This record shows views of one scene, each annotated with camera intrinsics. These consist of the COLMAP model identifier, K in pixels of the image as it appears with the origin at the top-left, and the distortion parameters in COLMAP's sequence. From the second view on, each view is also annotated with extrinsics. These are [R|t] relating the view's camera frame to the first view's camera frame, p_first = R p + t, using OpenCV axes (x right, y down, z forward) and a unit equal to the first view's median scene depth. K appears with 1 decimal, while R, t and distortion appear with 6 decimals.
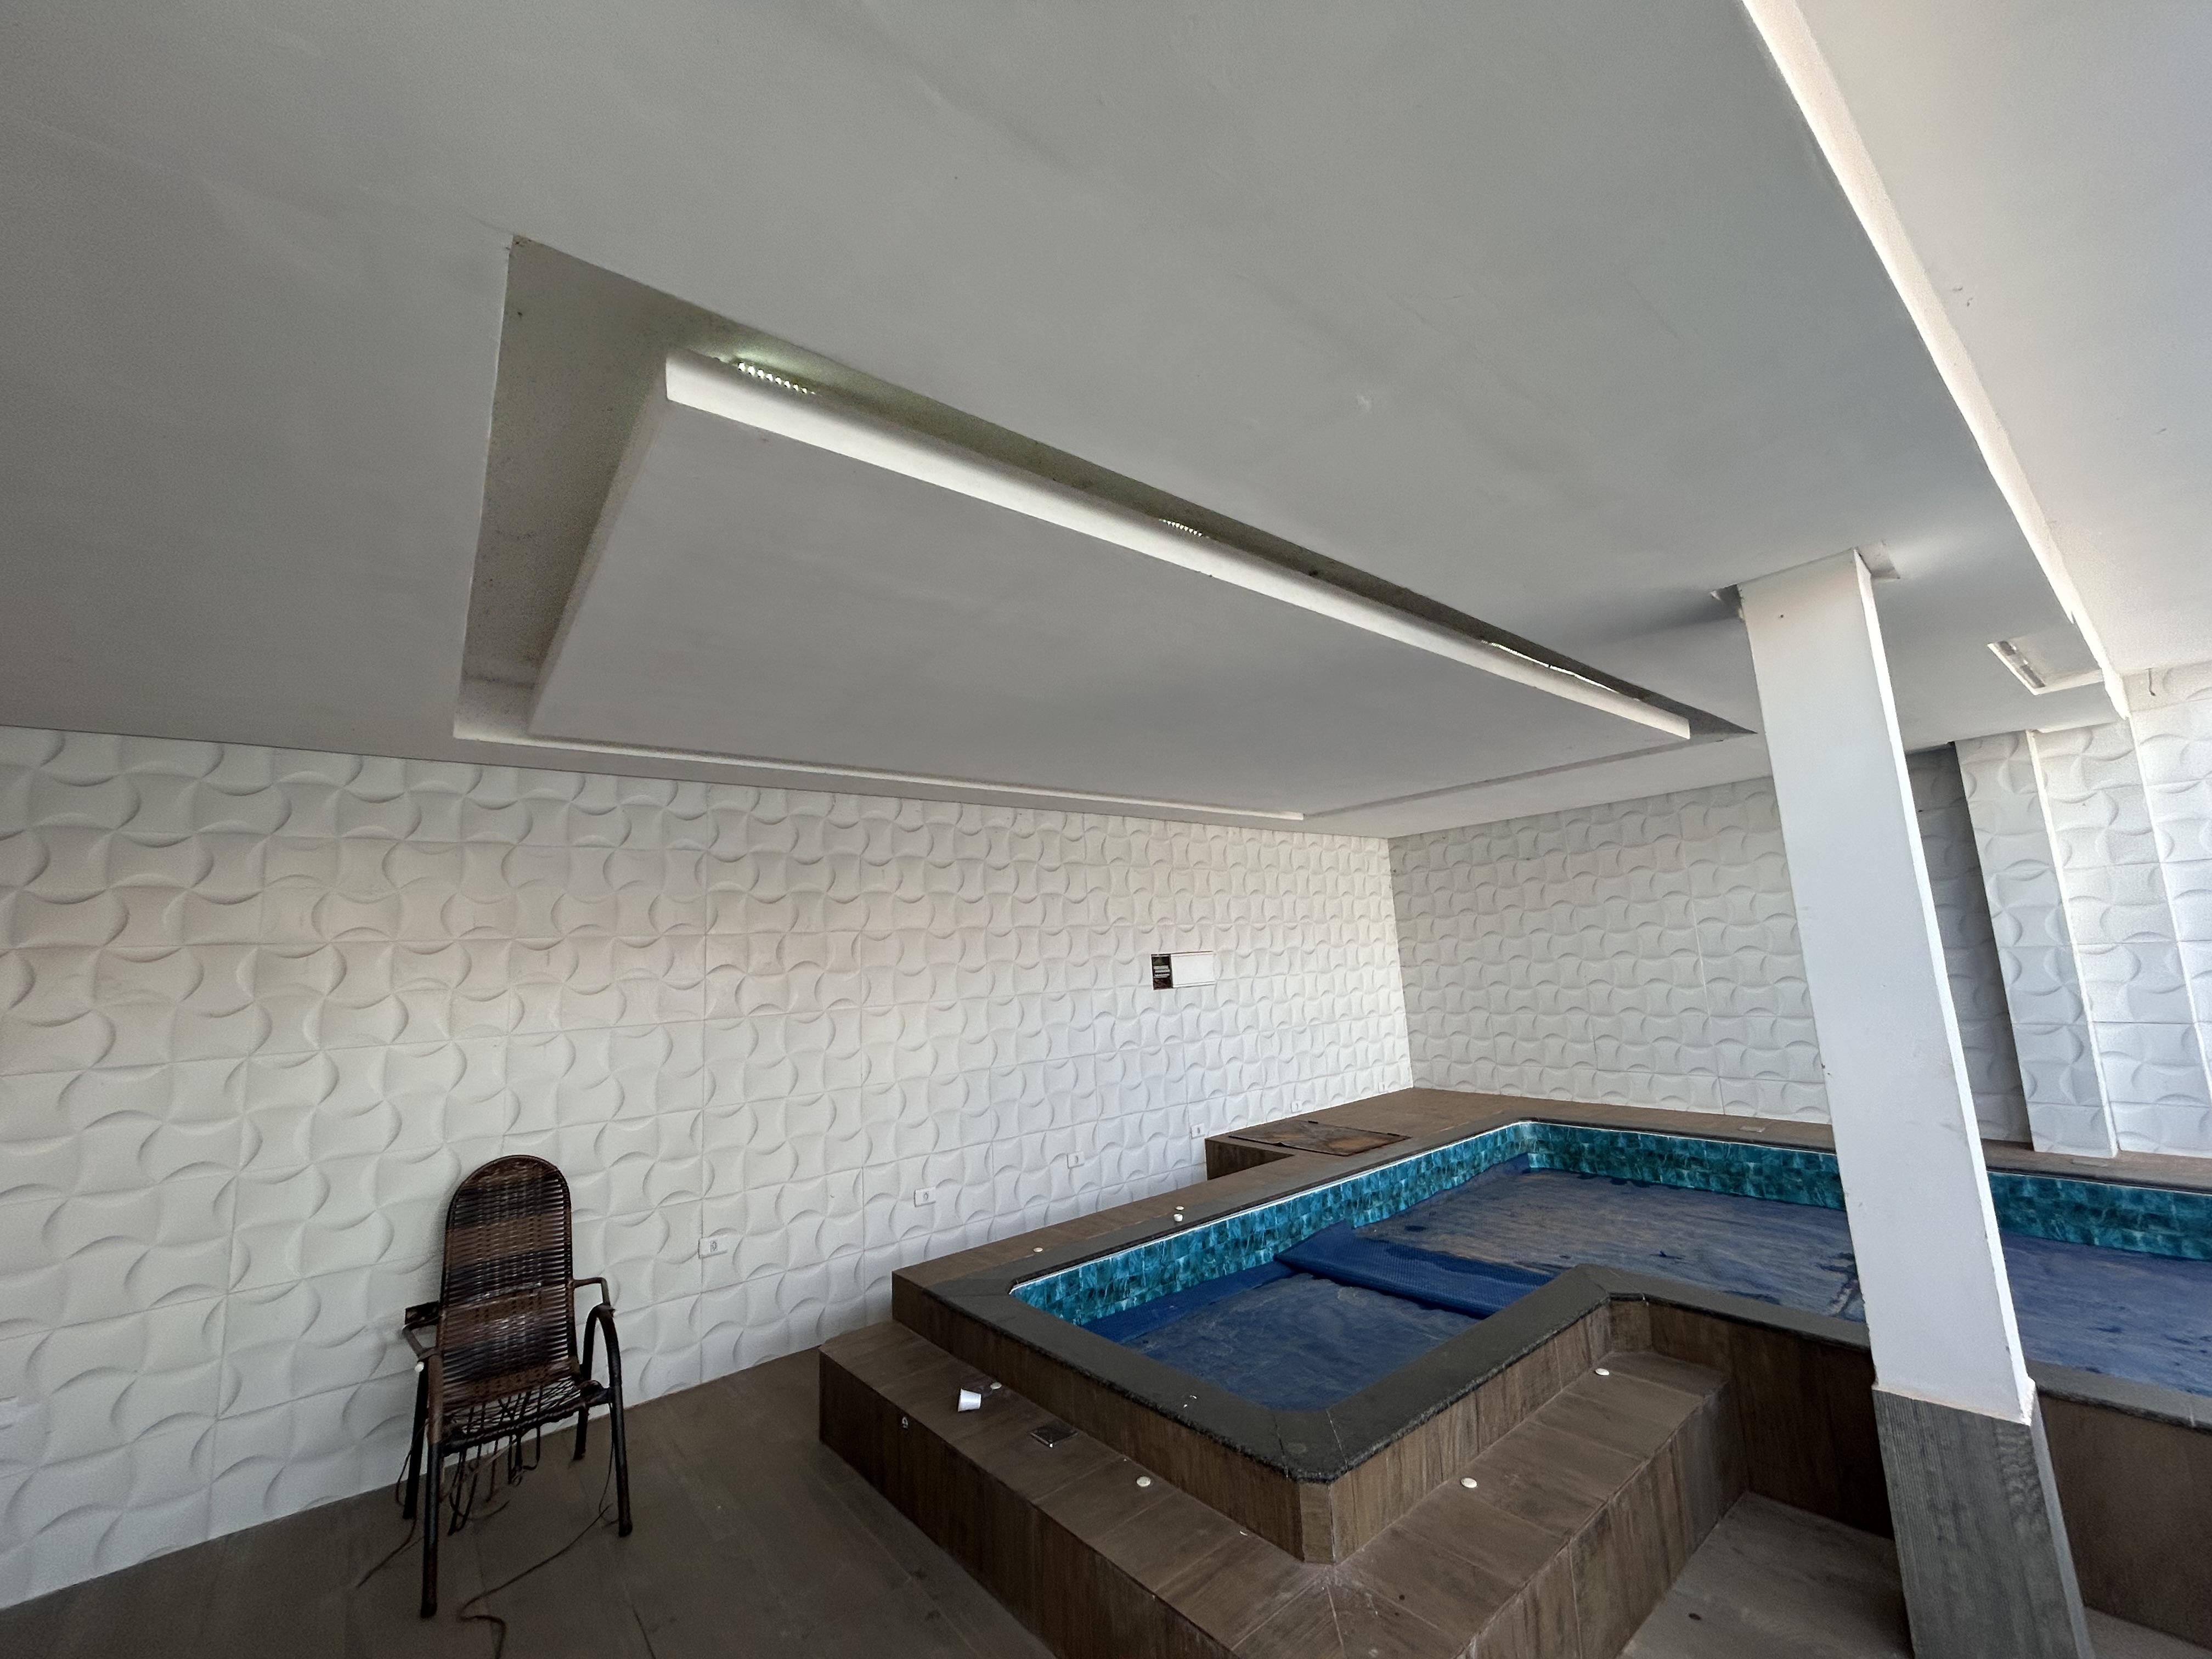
lens RADIAL K [[889.1, 0, 1101.4], [0, 889.1, 828.8], [0, 0, 1]] dist [0.001168, 0.000637]
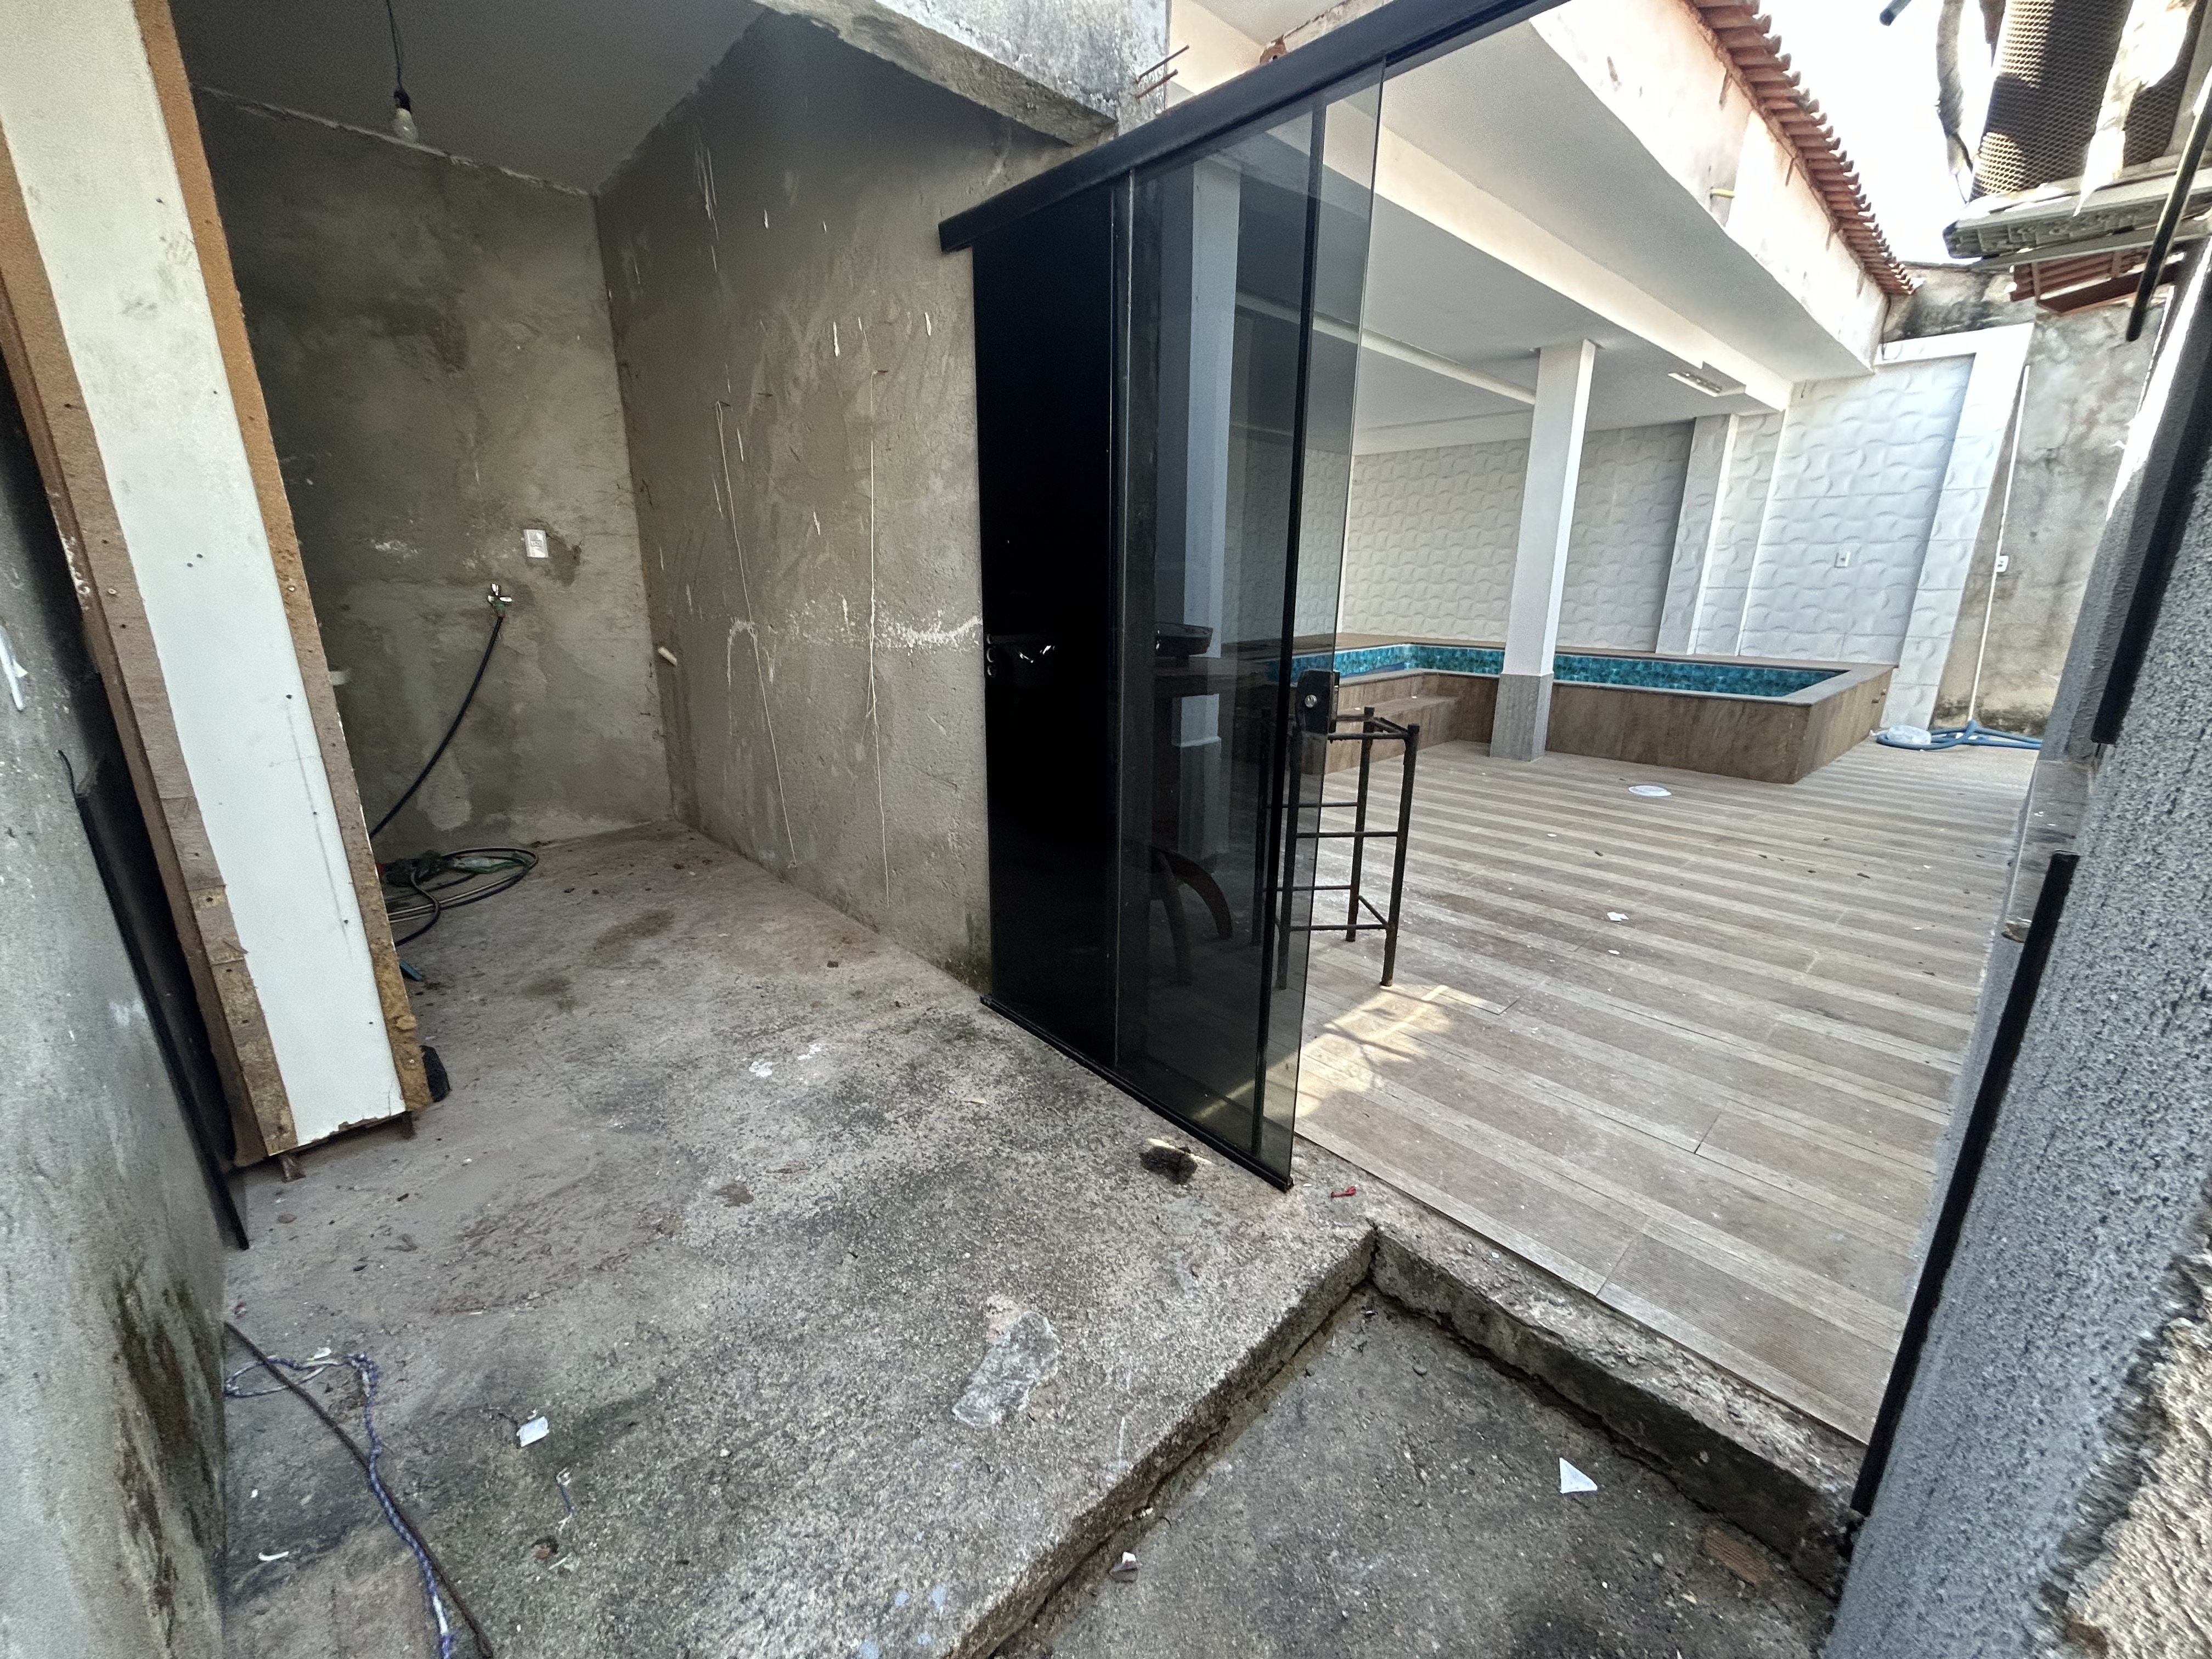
lens RADIAL K [[889.1, 0, 1101.4], [0, 889.1, 828.8], [0, 0, 1]] dist [0.001168, 0.000637]
pose [[0.995206, 0.027603, 0.093821, -0.244962], [-0.063942, 0.909541, 0.410666, -0.005836], [-0.073998, -0.414697, 0.906946, -0.624990]]
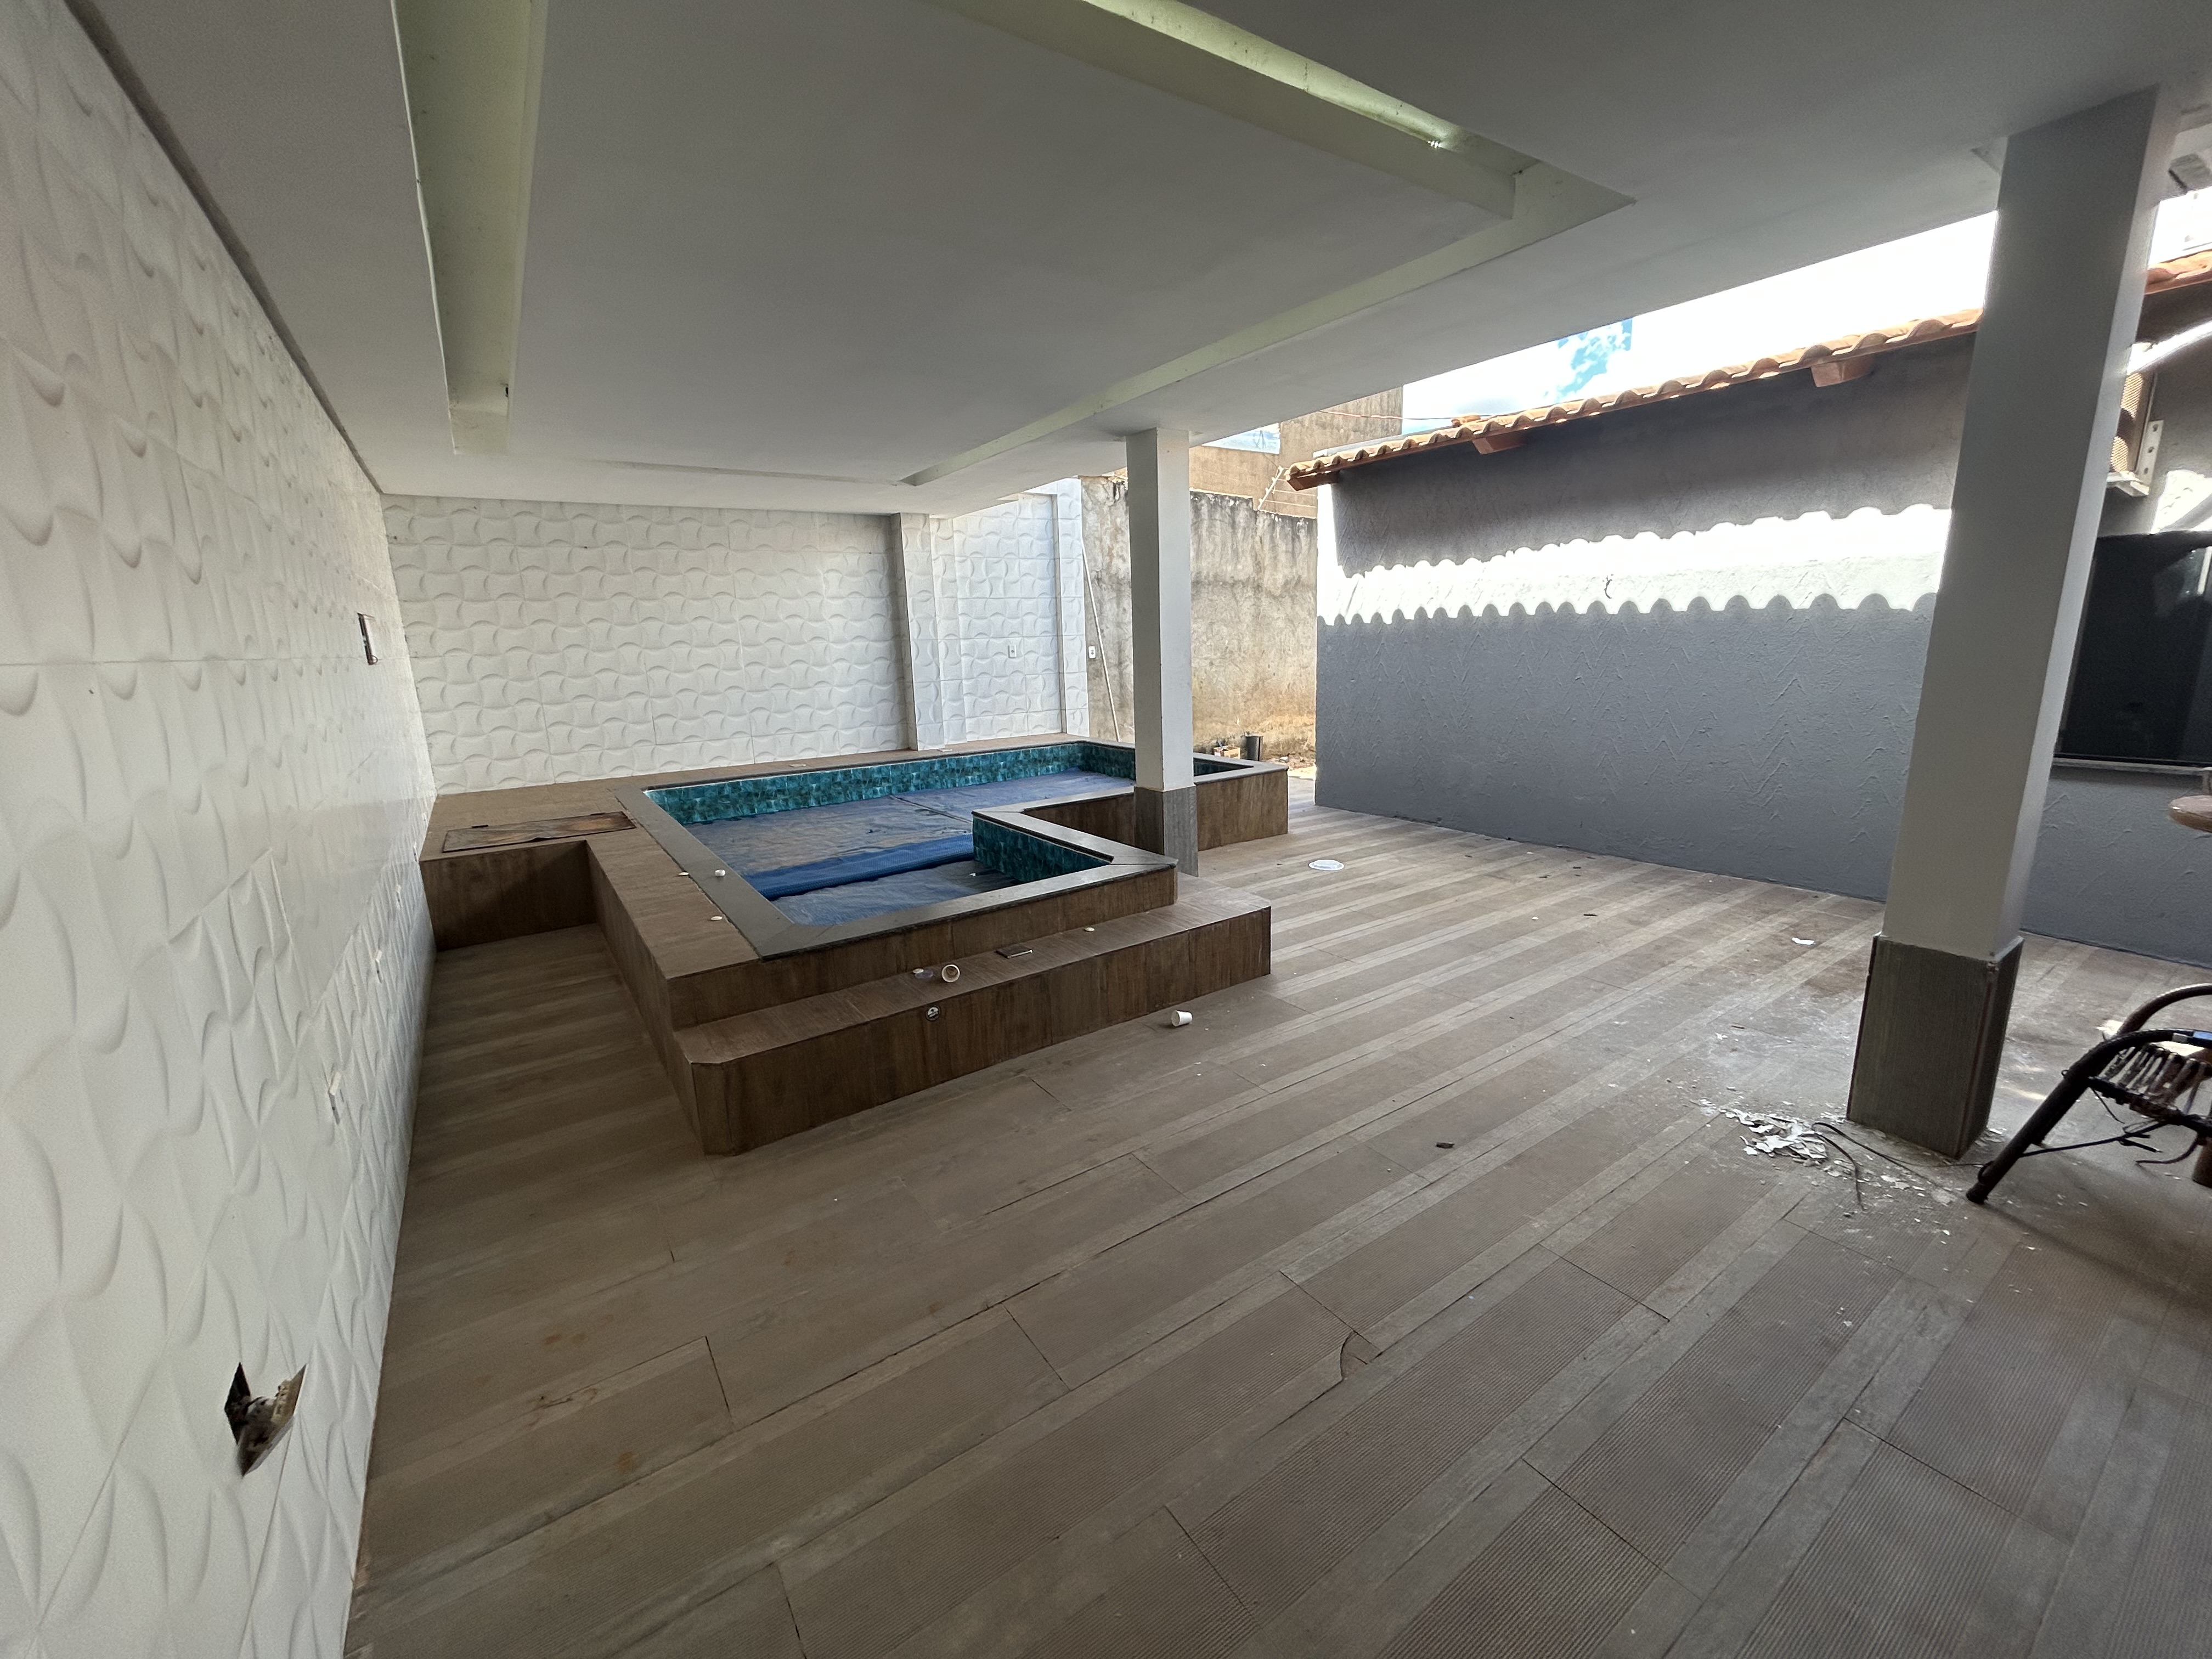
lens RADIAL K [[889.1, 0, 1101.4], [0, 889.1, 828.8], [0, 0, 1]] dist [0.001168, 0.000637]
pose [[0.087149, -0.165236, 0.982396, -0.582621], [-0.117058, 0.977618, 0.174817, 0.115495], [-0.989294, -0.130233, 0.065856, 0.362259]]
